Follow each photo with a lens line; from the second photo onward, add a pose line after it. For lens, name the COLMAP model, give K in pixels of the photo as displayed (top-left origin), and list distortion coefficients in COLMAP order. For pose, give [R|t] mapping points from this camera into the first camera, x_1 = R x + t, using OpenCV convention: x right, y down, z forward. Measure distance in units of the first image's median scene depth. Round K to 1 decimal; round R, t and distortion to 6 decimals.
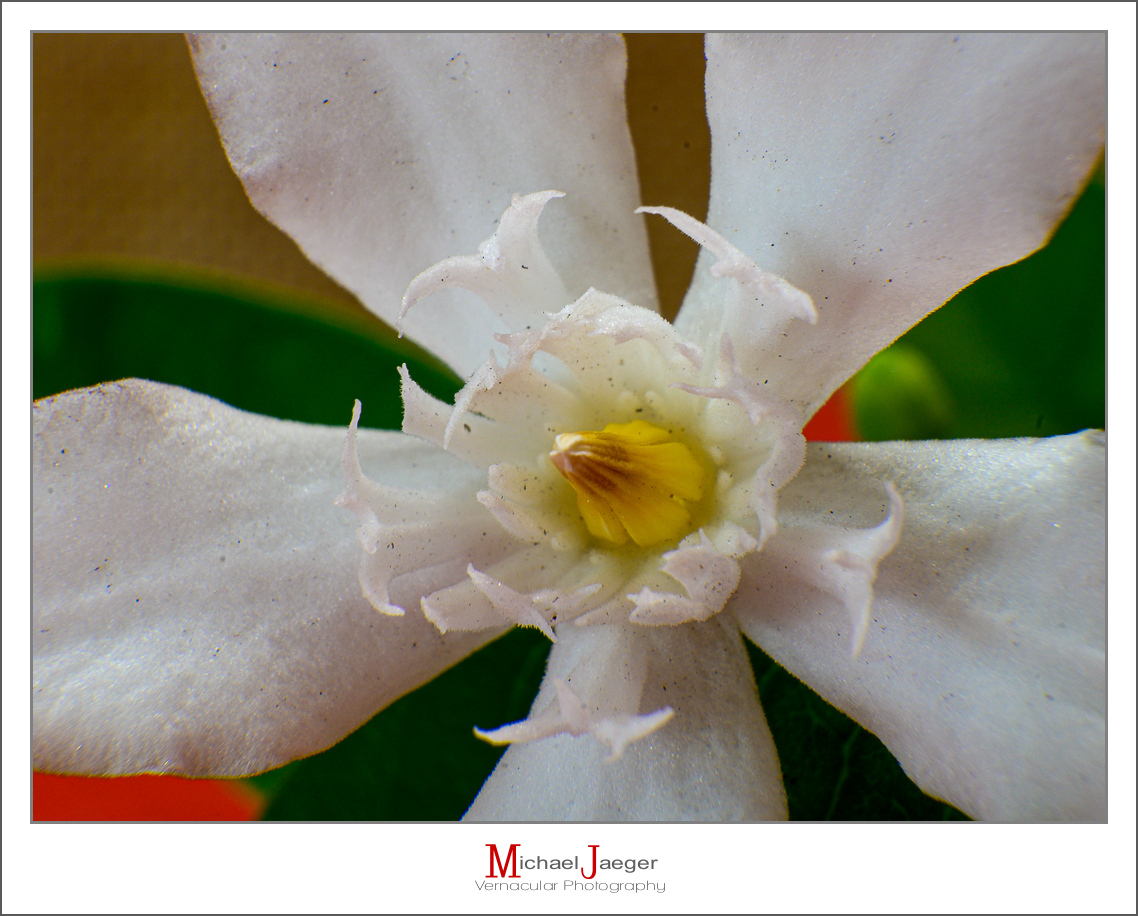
lens RADIAL K [[3098.3, 0, 599.6], [0, 3098.3, 450.8], [0, 0, 1]] dist [-0.128665, 0.000000]
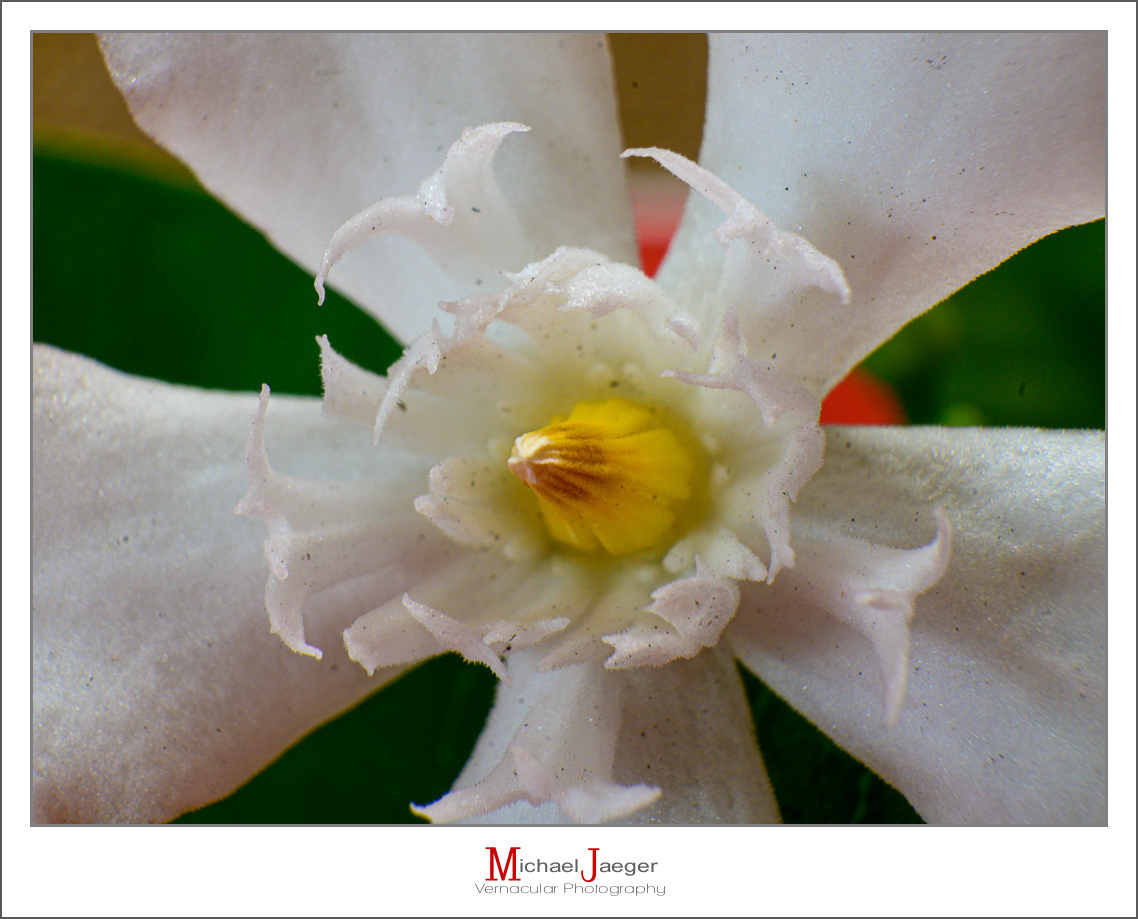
lens RADIAL K [[3073.2, 0, 537.8], [0, 3073.2, 401.9], [0, 0, 1]] dist [-0.188994, 0.000000]
pose [[0.999872, 0.011776, 0.010840, -0.016203], [-0.012378, 0.998287, 0.057190, -0.055356], [-0.010148, -0.057317, 0.998304, 0.203887]]
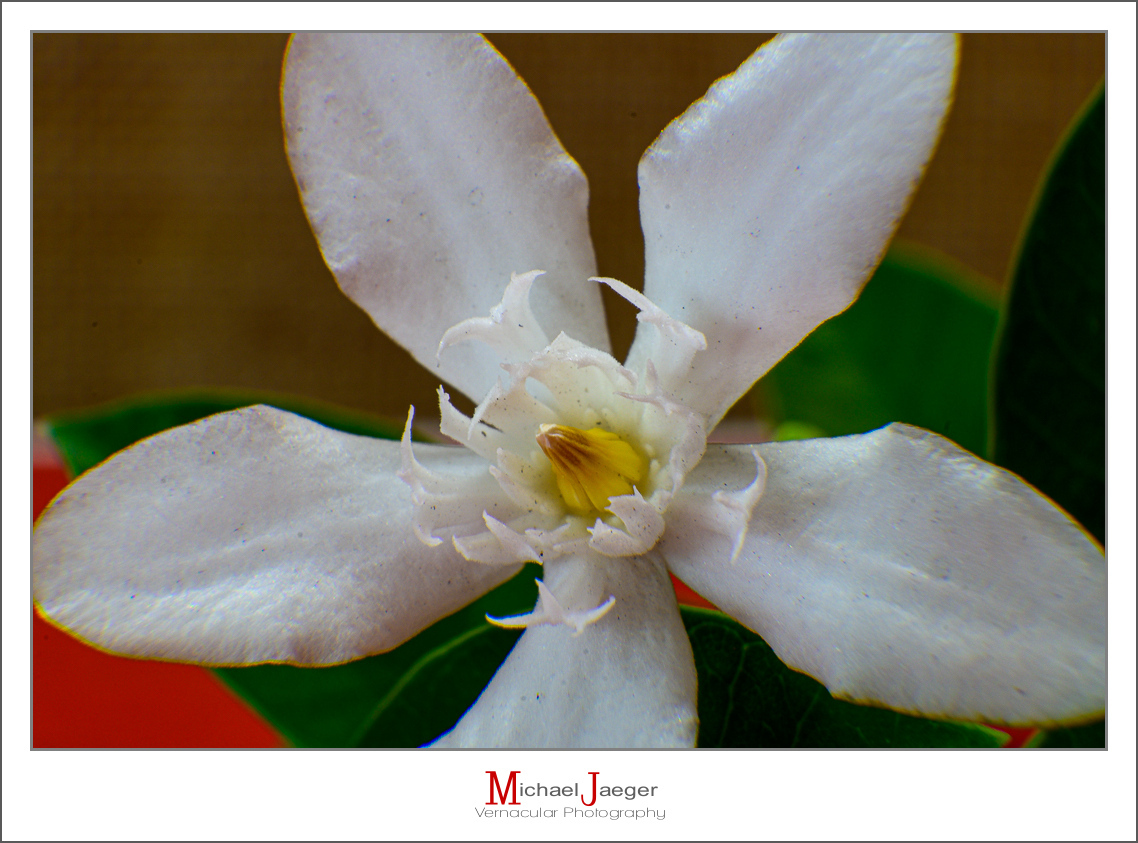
lens RADIAL K [[3050.1, 0, 572.6], [0, 3050.1, 418.8], [0, 0, 1]] dist [0.012730, 0.000000]
pose [[0.999693, -0.009864, -0.022717, 0.034502], [0.007563, 0.995036, -0.099224, 0.134137], [0.023583, 0.099022, 0.994806, -0.477897]]
